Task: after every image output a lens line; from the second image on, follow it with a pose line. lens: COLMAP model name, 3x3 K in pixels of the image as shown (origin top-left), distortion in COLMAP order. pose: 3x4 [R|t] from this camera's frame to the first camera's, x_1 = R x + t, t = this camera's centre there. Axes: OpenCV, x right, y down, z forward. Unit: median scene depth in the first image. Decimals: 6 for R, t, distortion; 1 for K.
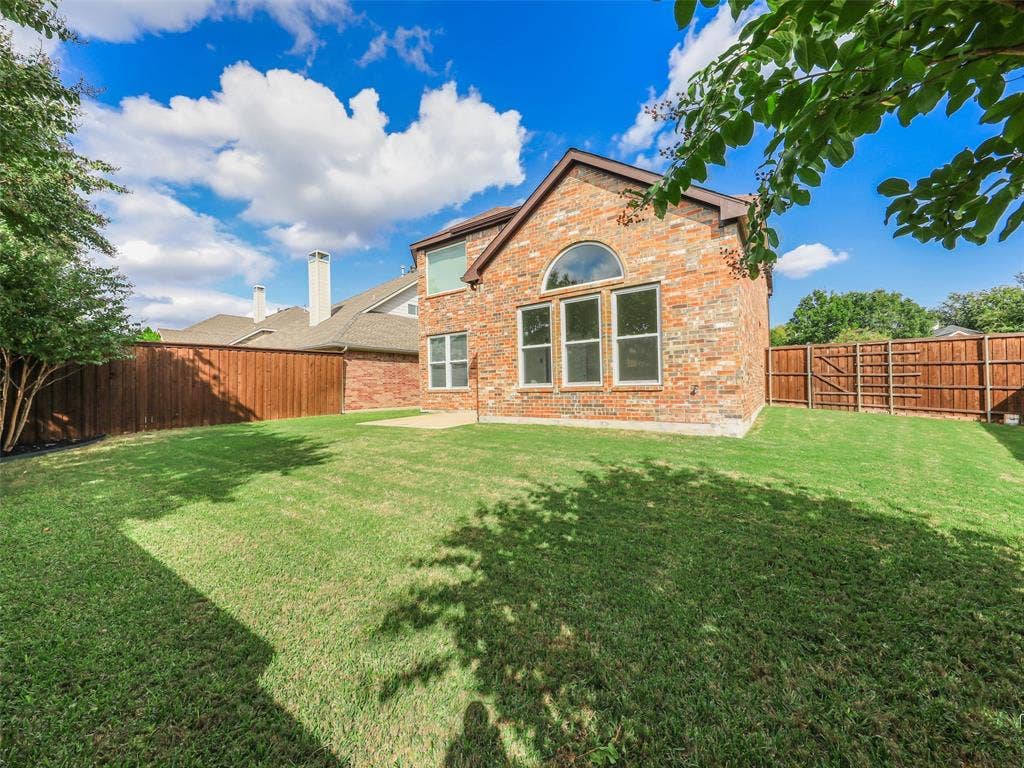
lens RADIAL K [[384.8, 0, 514.5], [0, 384.8, 386.9], [0, 0, 1]] dist [-0.000140, -0.000089]
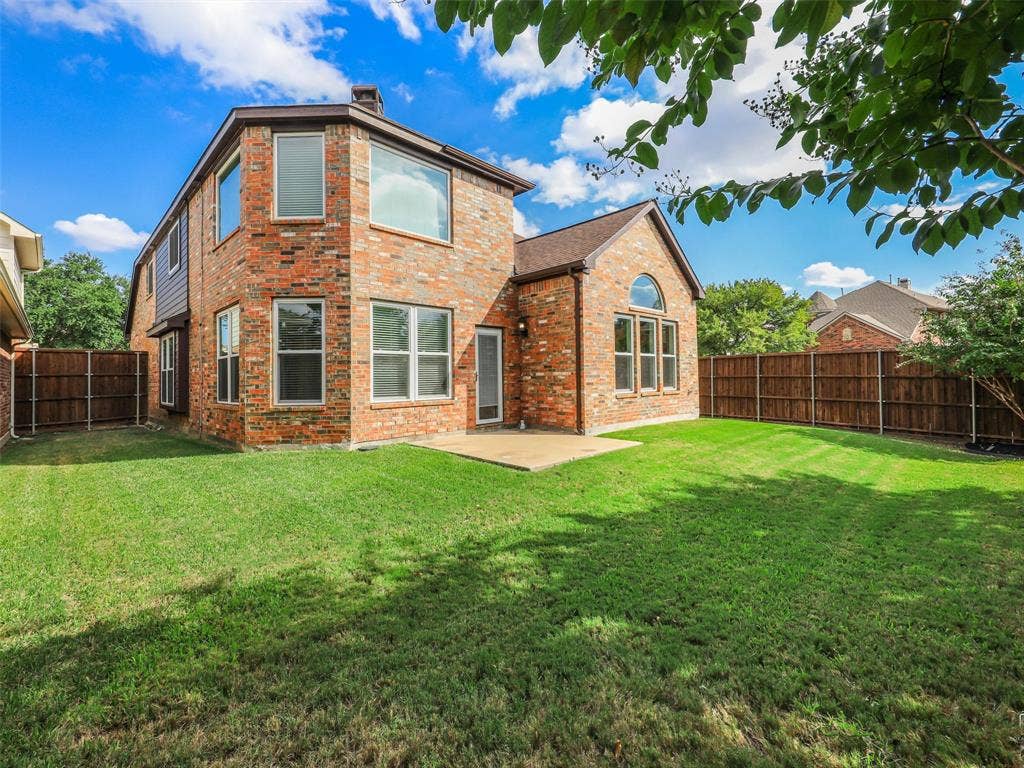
lens RADIAL K [[453.7, 0, 514.9], [0, 453.7, 374.5], [0, 0, 1]] dist [0.005833, 0.000221]
pose [[0.170508, 0.028748, 0.984937, -1.231637], [0.011722, 0.999444, -0.031201, -0.014850], [-0.985287, 0.016866, 0.170076, 1.097904]]
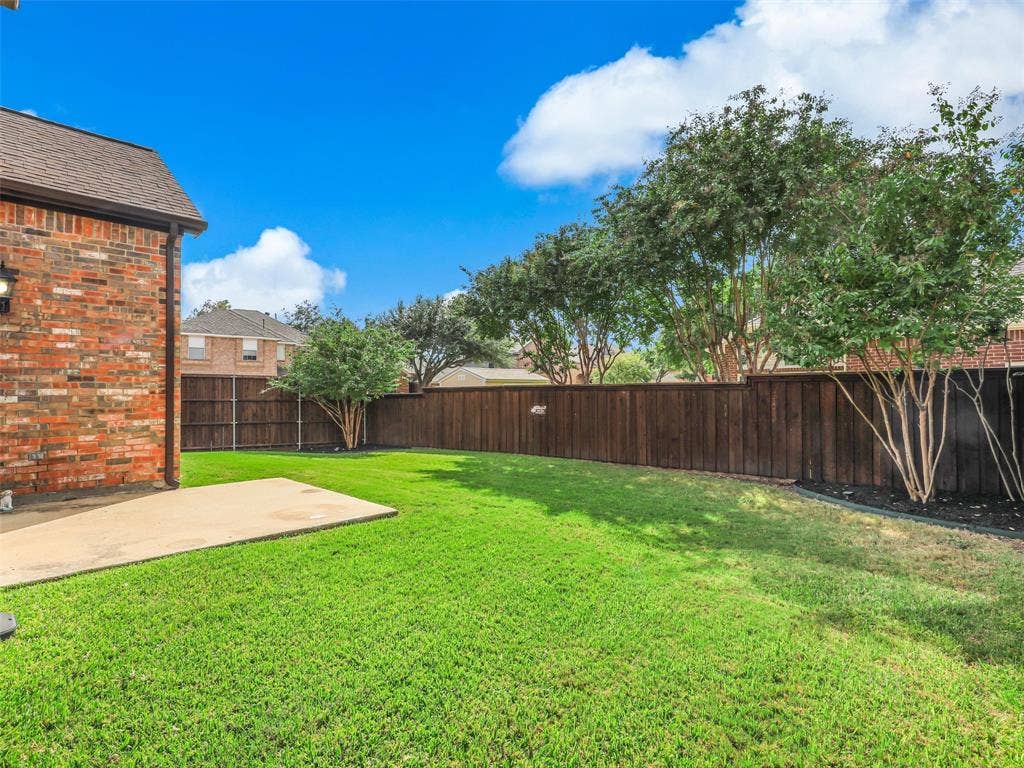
lens RADIAL K [[453.7, 0, 511.4], [0, 453.7, 391.0], [0, 0, 1]] dist [0.005833, 0.000221]
pose [[-0.983423, 0.032124, 0.178460, -0.753365], [0.030685, 0.999471, -0.010814, -0.028428], [-0.178712, -0.005158, -0.983888, 1.732007]]
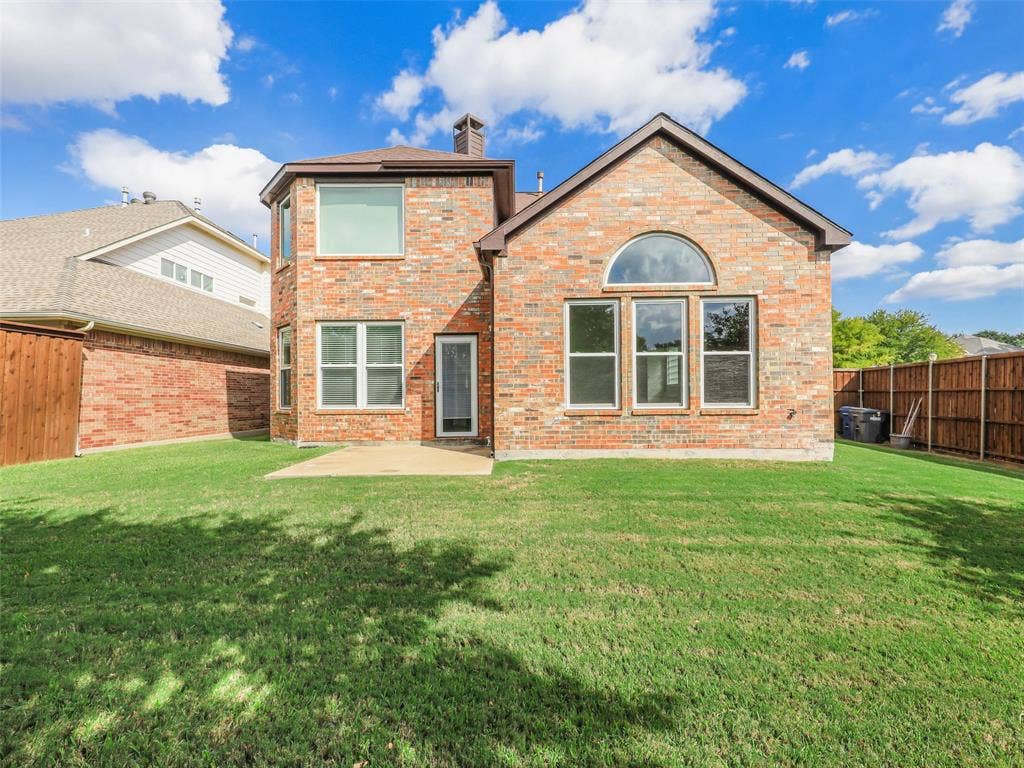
lens RADIAL K [[453.7, 0, 518.6], [0, 453.7, 399.2], [0, 0, 1]] dist [0.005833, 0.000221]
pose [[0.822386, 0.014877, 0.568735, -0.576717], [-0.011277, 0.999888, -0.009848, -0.008046], [-0.568818, 0.001685, 0.822462, 0.355011]]
